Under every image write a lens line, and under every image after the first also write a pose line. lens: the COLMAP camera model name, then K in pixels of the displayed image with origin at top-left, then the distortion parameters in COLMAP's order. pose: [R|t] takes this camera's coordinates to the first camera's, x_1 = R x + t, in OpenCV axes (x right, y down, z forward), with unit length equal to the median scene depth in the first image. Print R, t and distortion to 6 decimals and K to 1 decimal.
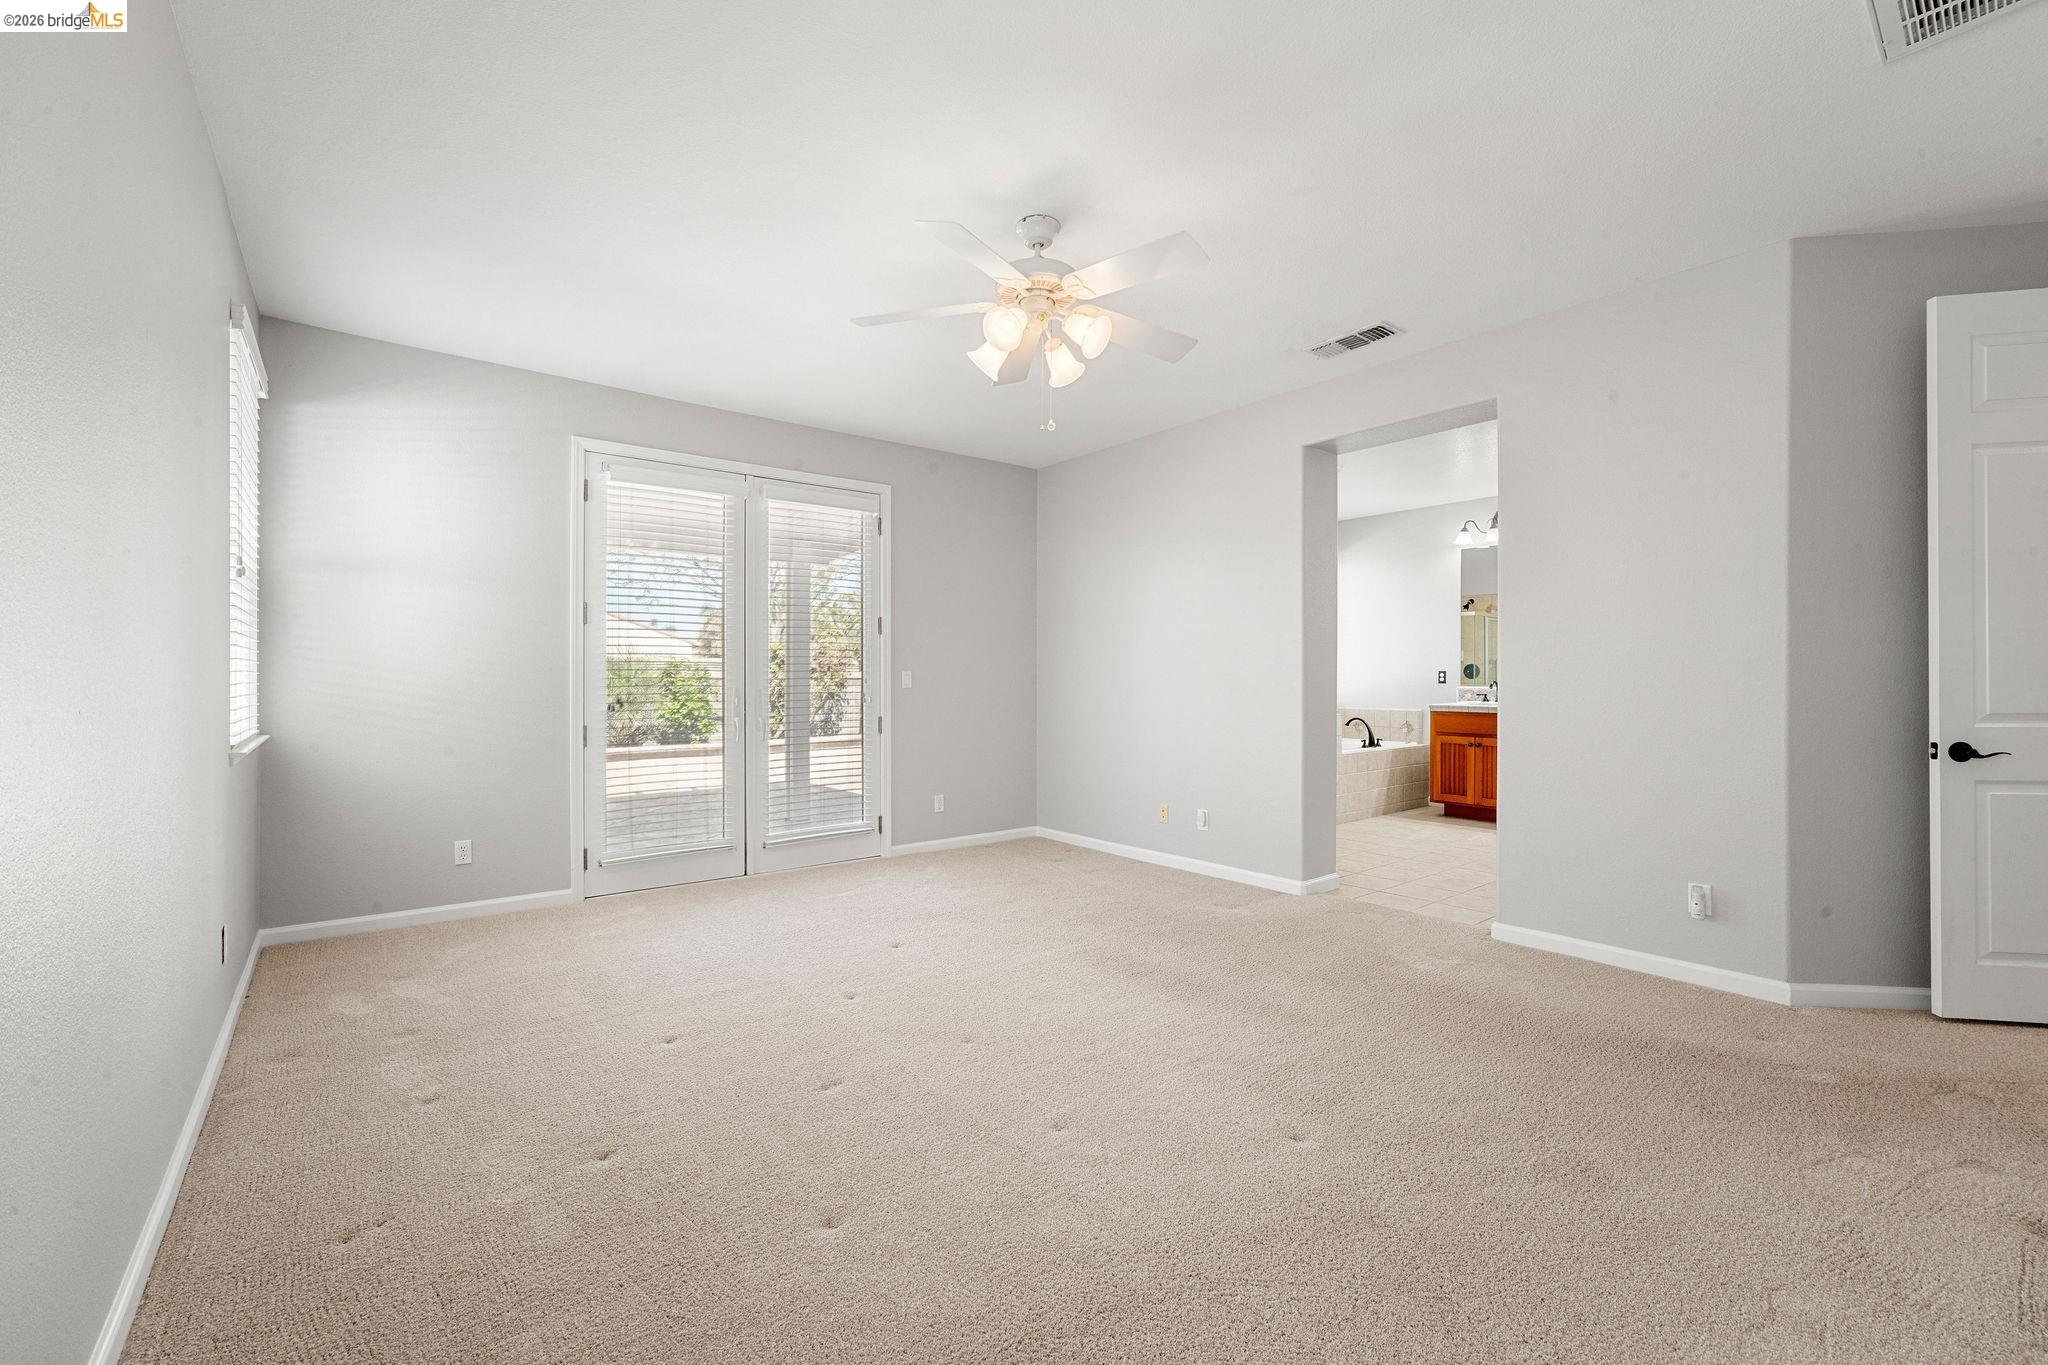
lens RADIAL K [[822.1, 0, 1018.0], [0, 822.1, 684.8], [0, 0, 1]] dist [-0.024231, 0.010458]
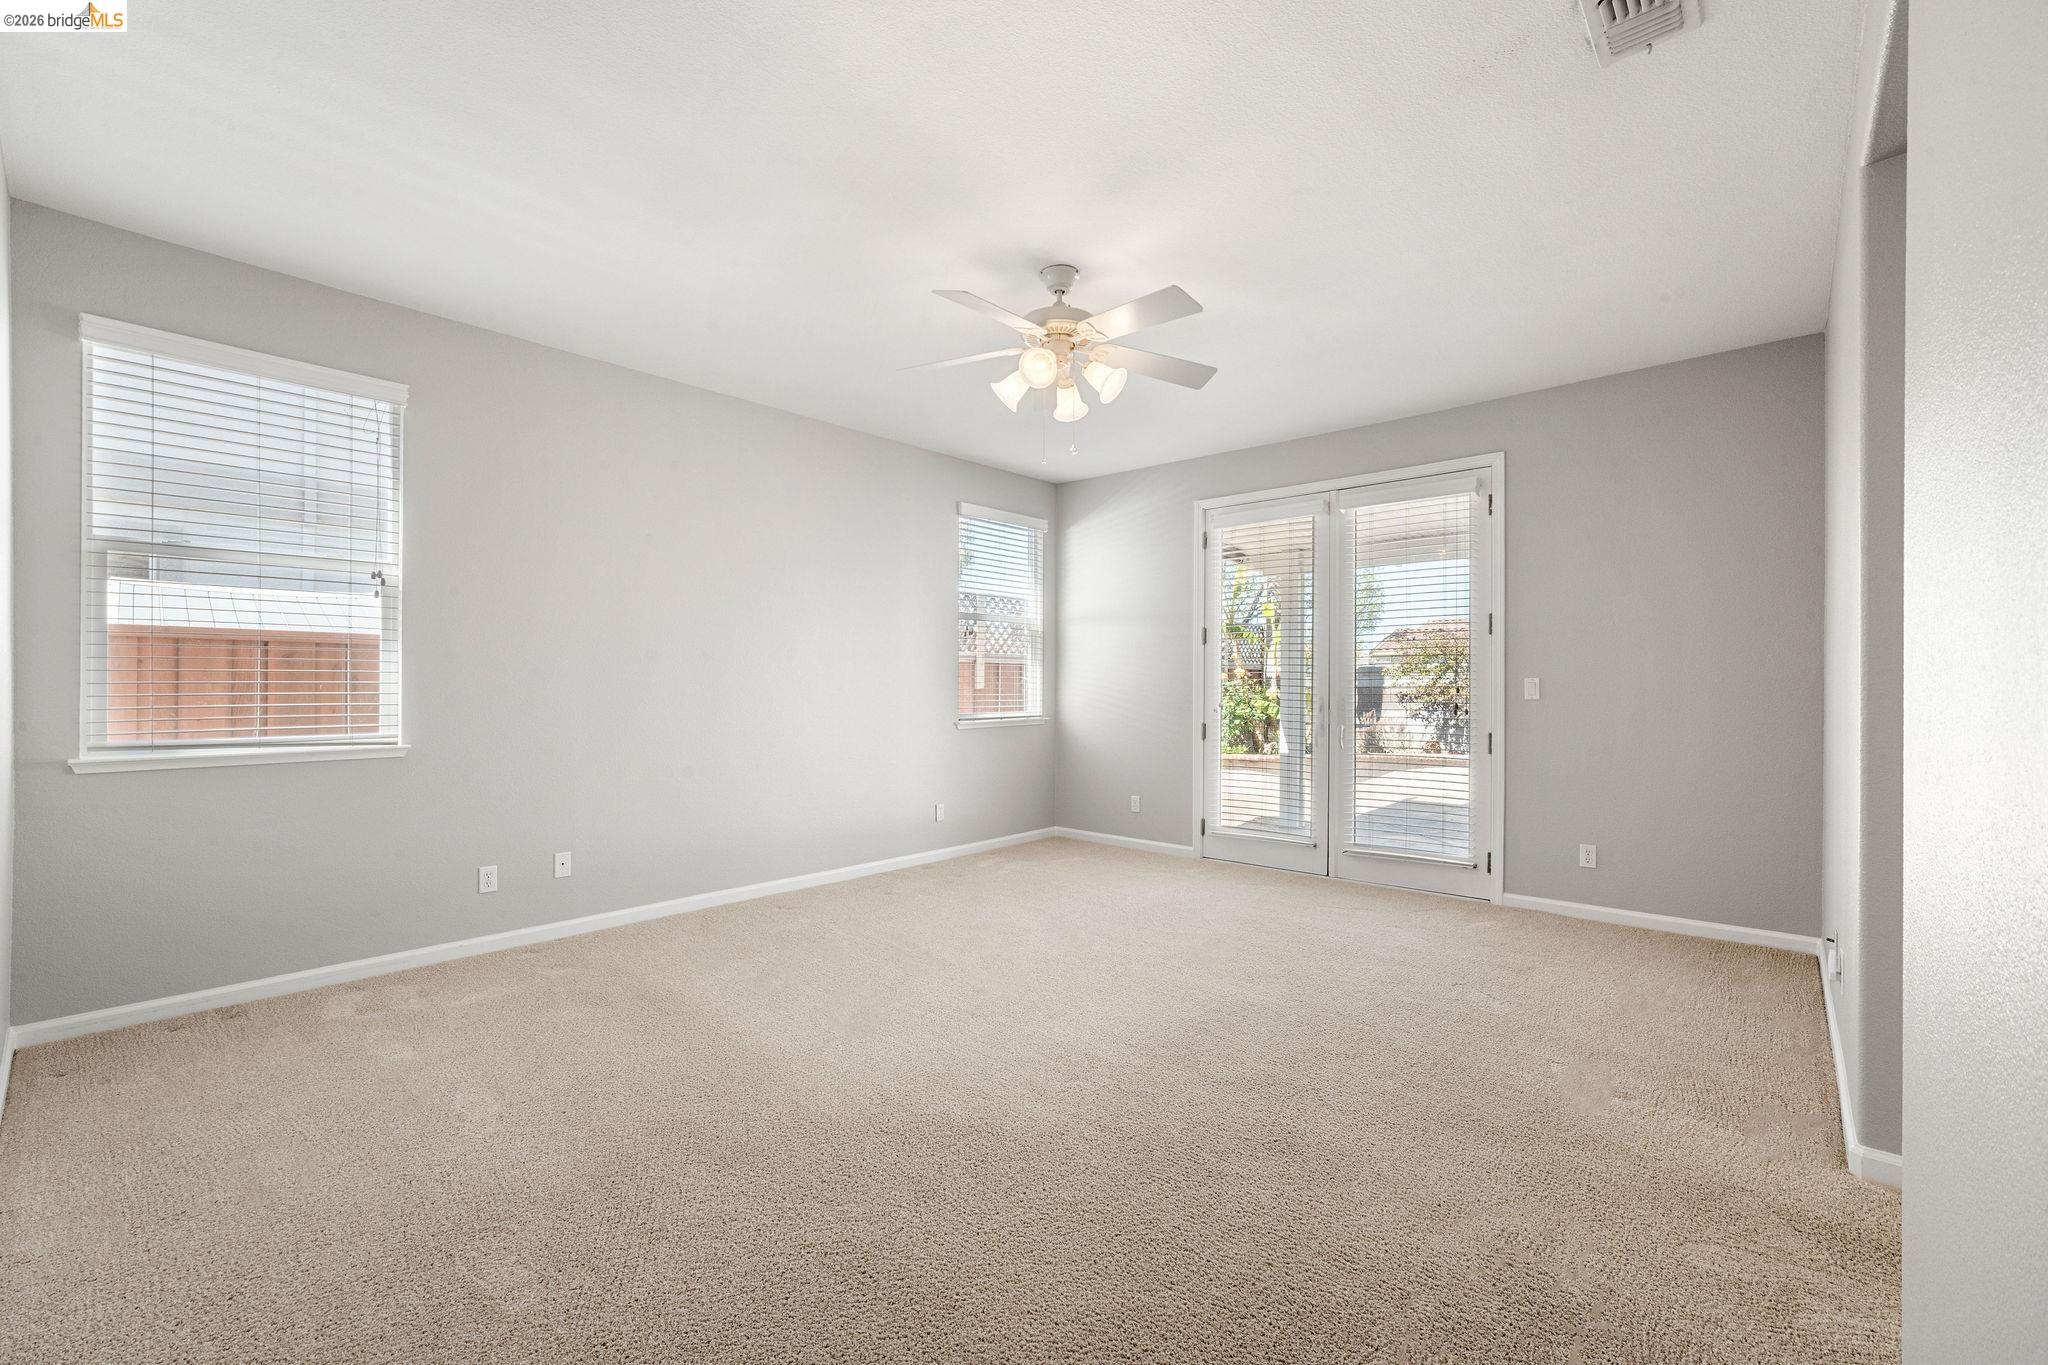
lens RADIAL K [[822.1, 0, 1018.0], [0, 822.1, 684.8], [0, 0, 1]] dist [-0.024231, 0.010458]
pose [[0.172625, -0.003398, -0.984982, 0.676535], [-0.002210, 0.999990, -0.003837, -0.004712], [0.984985, 0.002839, 0.172615, 0.476151]]
